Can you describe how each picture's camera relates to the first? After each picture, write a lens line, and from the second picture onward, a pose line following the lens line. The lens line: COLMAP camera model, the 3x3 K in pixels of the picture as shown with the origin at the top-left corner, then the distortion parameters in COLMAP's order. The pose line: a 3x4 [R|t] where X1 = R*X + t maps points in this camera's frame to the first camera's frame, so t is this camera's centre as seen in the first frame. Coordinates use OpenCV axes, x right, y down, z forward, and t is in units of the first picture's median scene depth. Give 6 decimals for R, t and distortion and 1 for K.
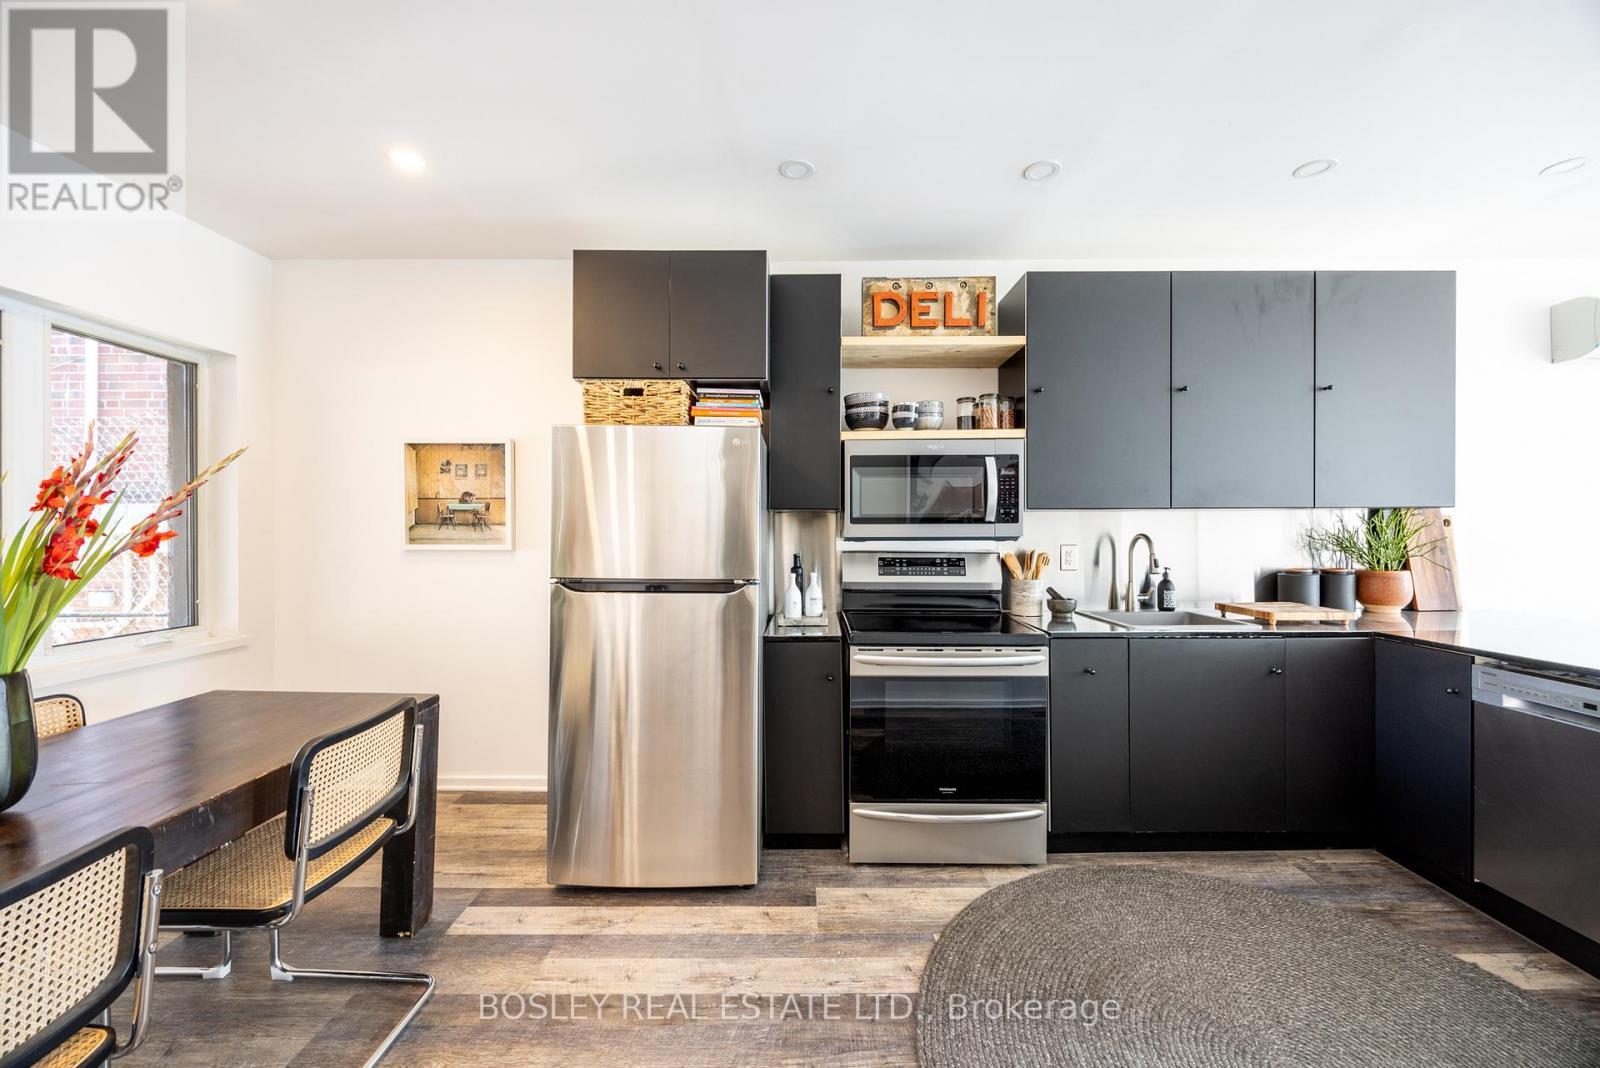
lens RADIAL K [[639.6, 0, 794.7], [0, 639.6, 525.5], [0, 0, 1]] dist [-0.000266, -0.000366]
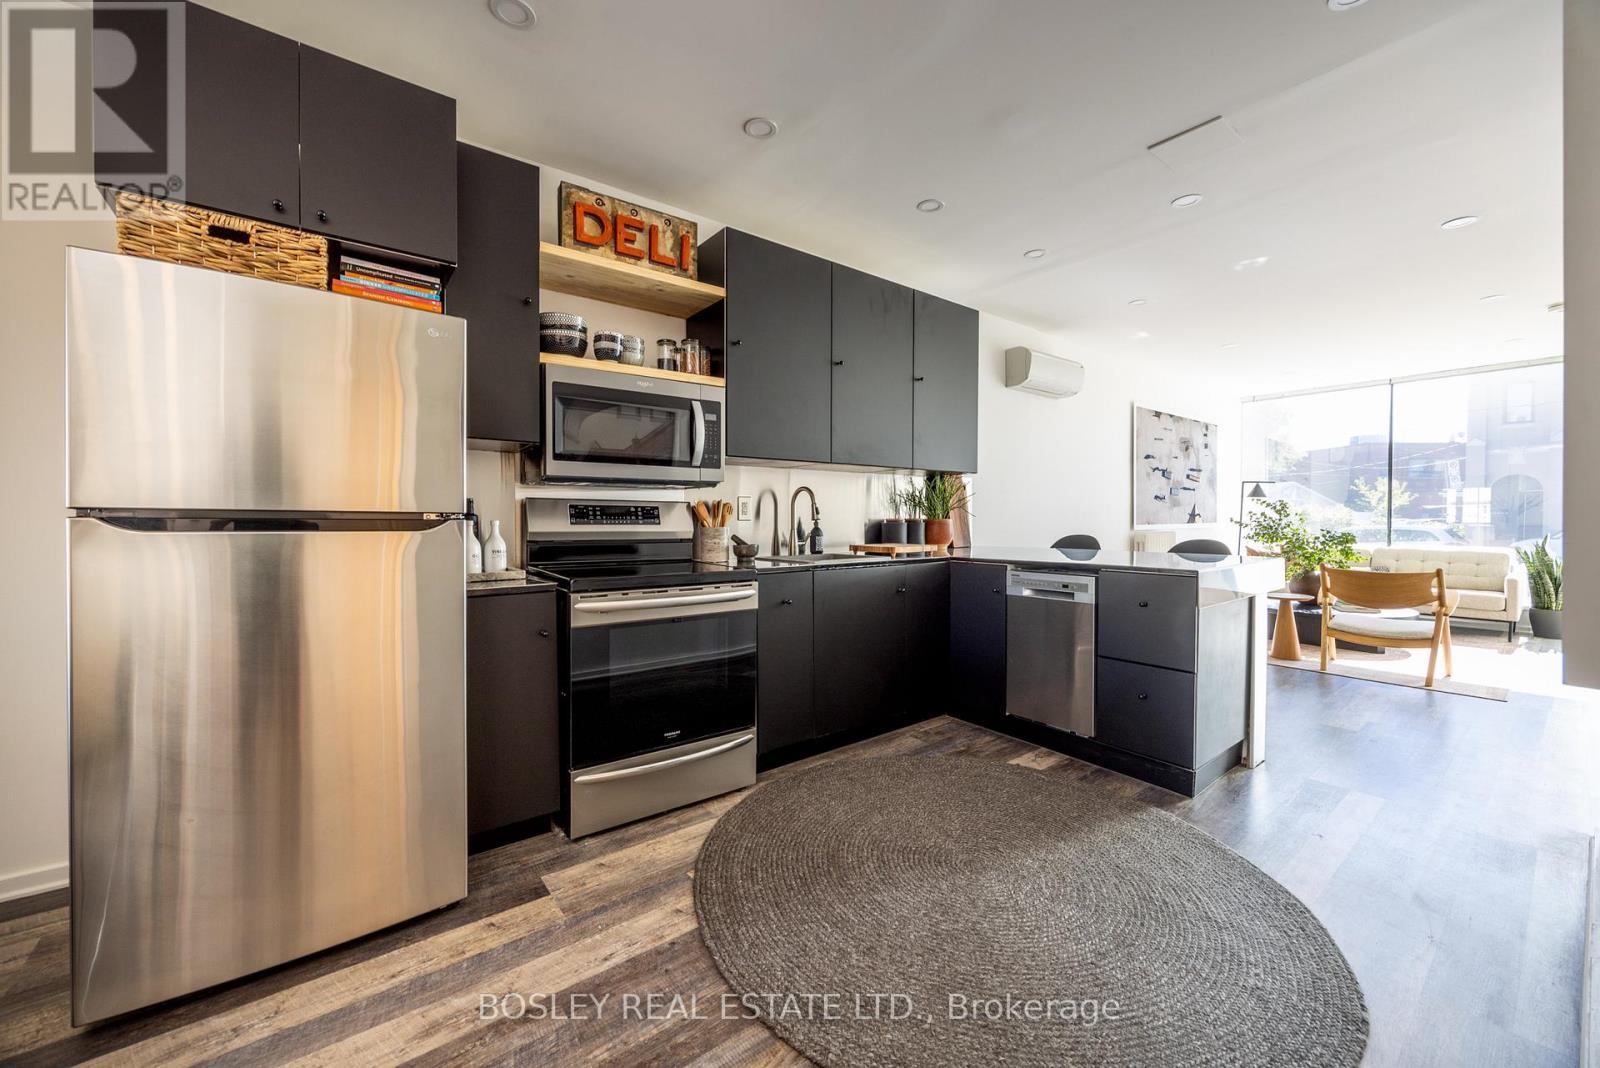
lens RADIAL K [[641.0, 0, 812.5], [0, 641.0, 529.5], [0, 0, 1]] dist [-0.000499, -0.000002]
pose [[0.775173, -0.010282, 0.631665, -0.206397], [-0.000015, 0.999867, 0.016293, 0.083737], [-0.631748, -0.012640, 0.775070, 0.108467]]
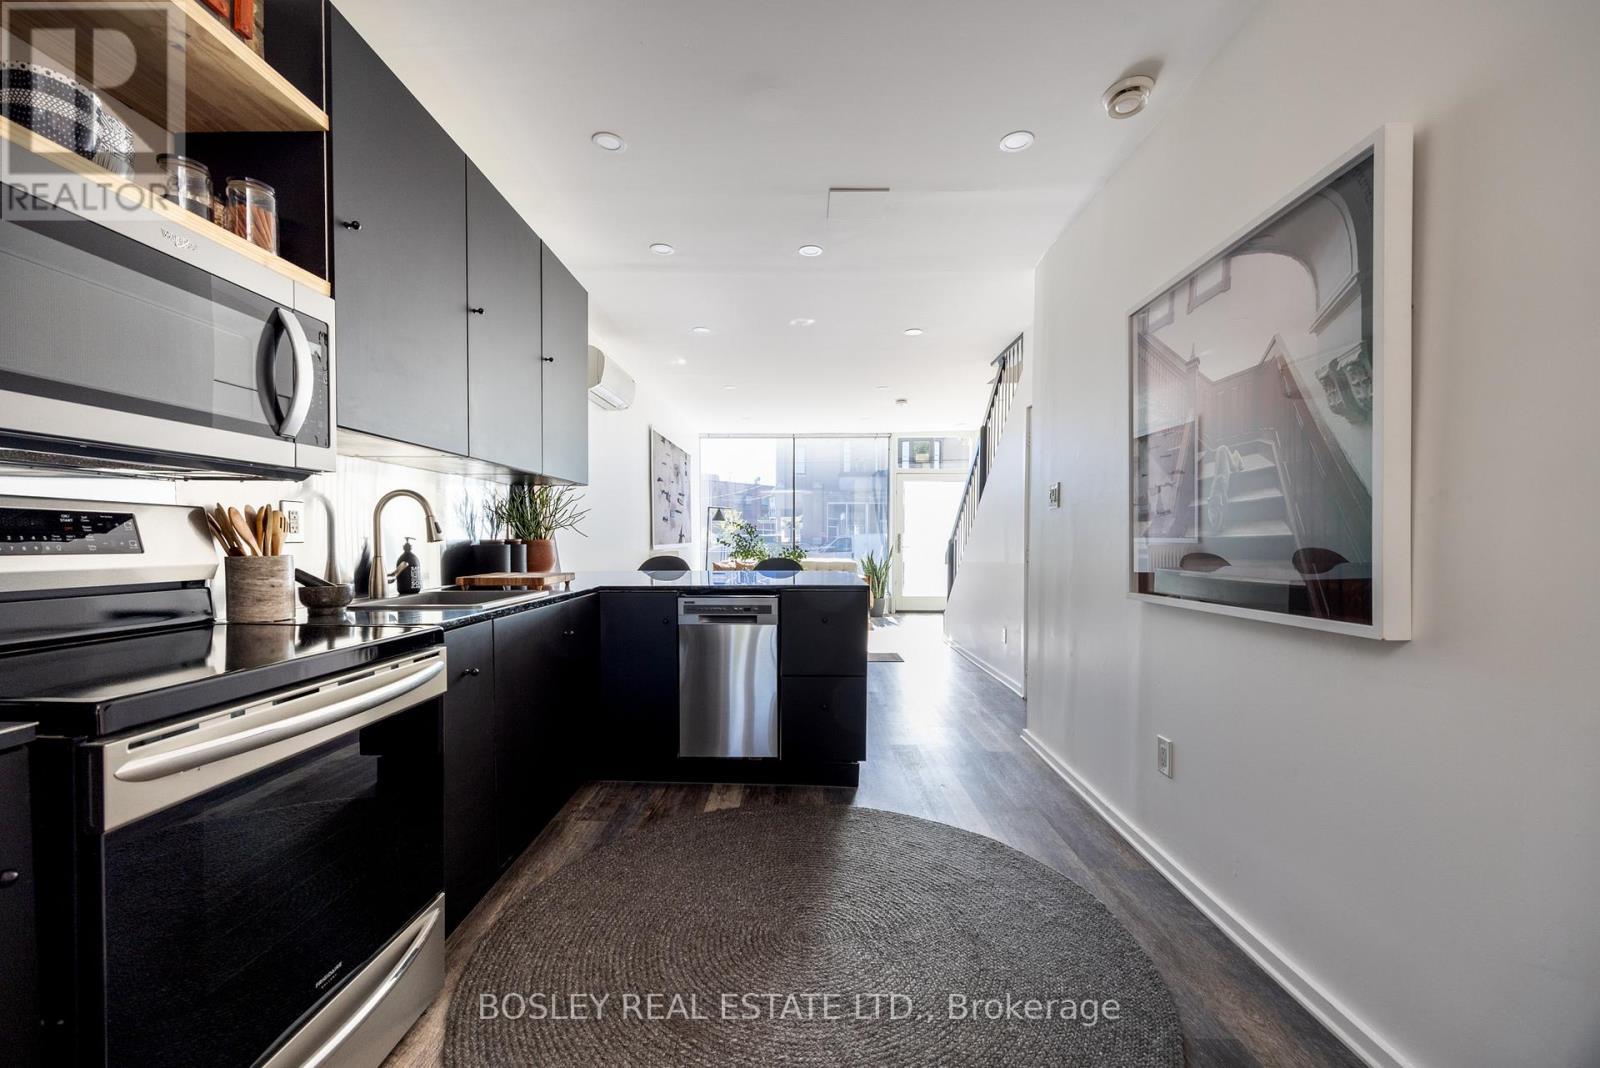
lens RADIAL K [[641.0, 0, 824.3], [0, 641.0, 555.6], [0, 0, 1]] dist [-0.000499, -0.000002]
pose [[-0.017599, -0.026027, 0.999506, -0.238648], [0.000504, 0.999661, 0.026040, 0.082337], [-0.999845, 0.000962, -0.017580, 0.623128]]
